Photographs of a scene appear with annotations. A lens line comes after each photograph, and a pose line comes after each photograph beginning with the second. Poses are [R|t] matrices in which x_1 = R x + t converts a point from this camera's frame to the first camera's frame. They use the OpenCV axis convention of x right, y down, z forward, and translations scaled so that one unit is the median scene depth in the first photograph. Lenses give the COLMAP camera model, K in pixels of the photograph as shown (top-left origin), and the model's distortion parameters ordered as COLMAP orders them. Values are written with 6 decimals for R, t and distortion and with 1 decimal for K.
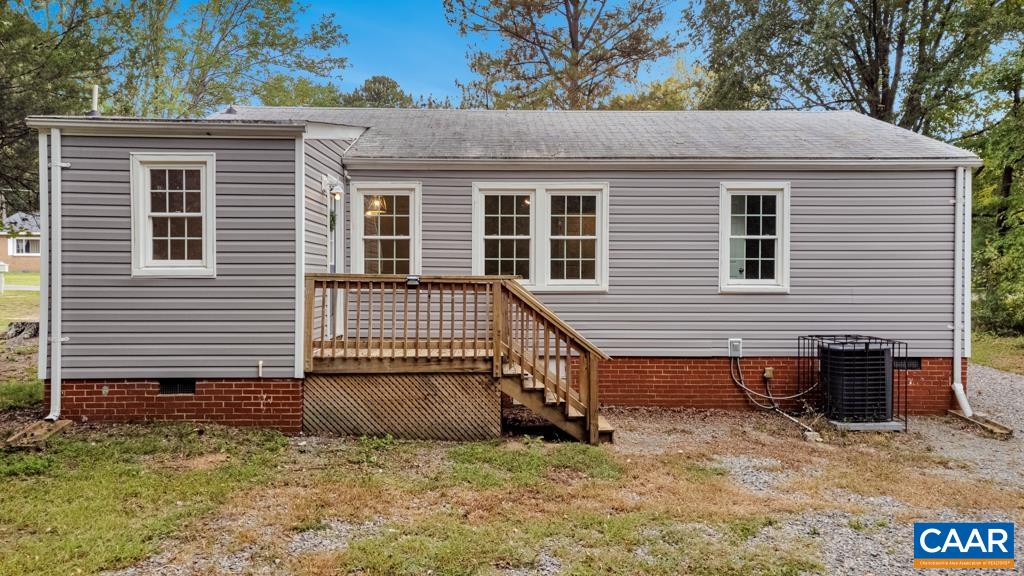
lens RADIAL K [[756.0, 0, 512.0], [0, 756.0, 288.0], [0, 0, 1]] dist [0.039840, 0.008751]
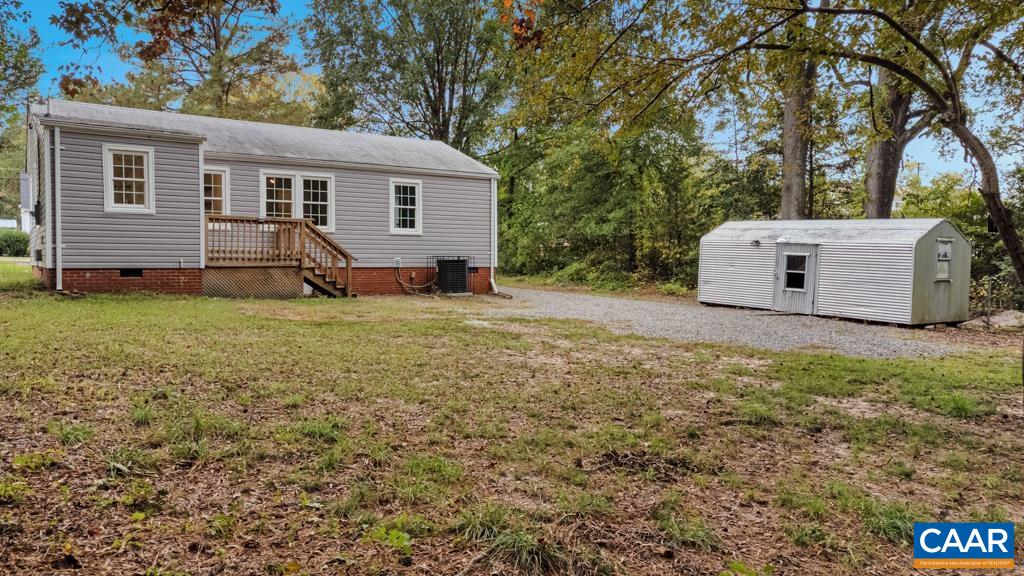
lens RADIAL K [[745.7, 0, 512.0], [0, 745.7, 288.0], [0, 0, 1]] dist [0.072399, -0.151585]
pose [[0.843134, -0.018492, 0.537385, -0.501342], [0.006704, 0.999692, 0.023882, 0.100188], [-0.537661, -0.016533, 0.842999, -0.800670]]
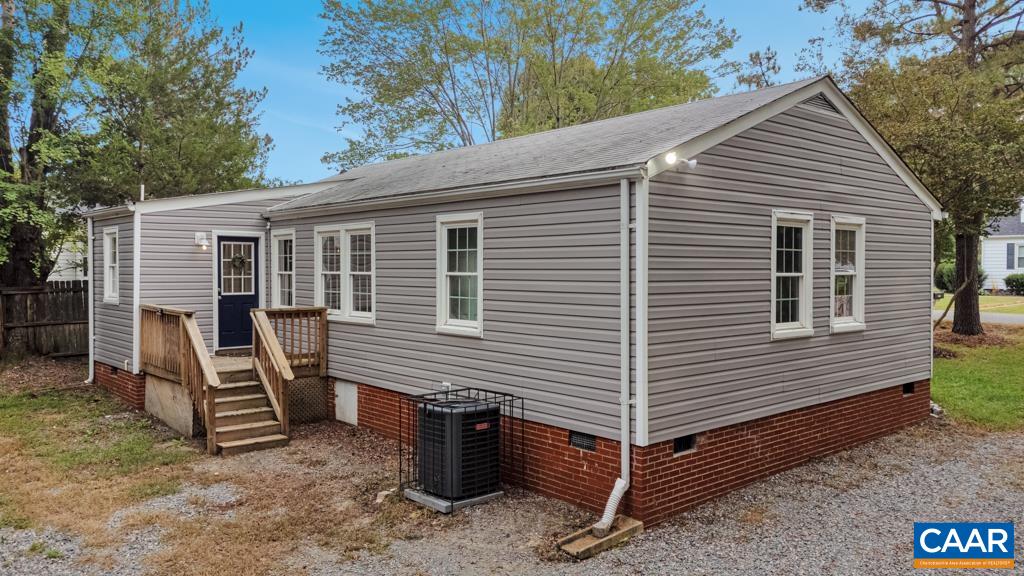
lens RADIAL K [[756.0, 0, 512.0], [0, 756.0, 288.0], [0, 0, 1]] dist [0.039840, 0.008751]
pose [[0.648423, 0.018422, -0.761057, 1.056775], [-0.019783, 0.999777, 0.007346, -0.058278], [0.761023, 0.010293, 0.648643, 0.458957]]
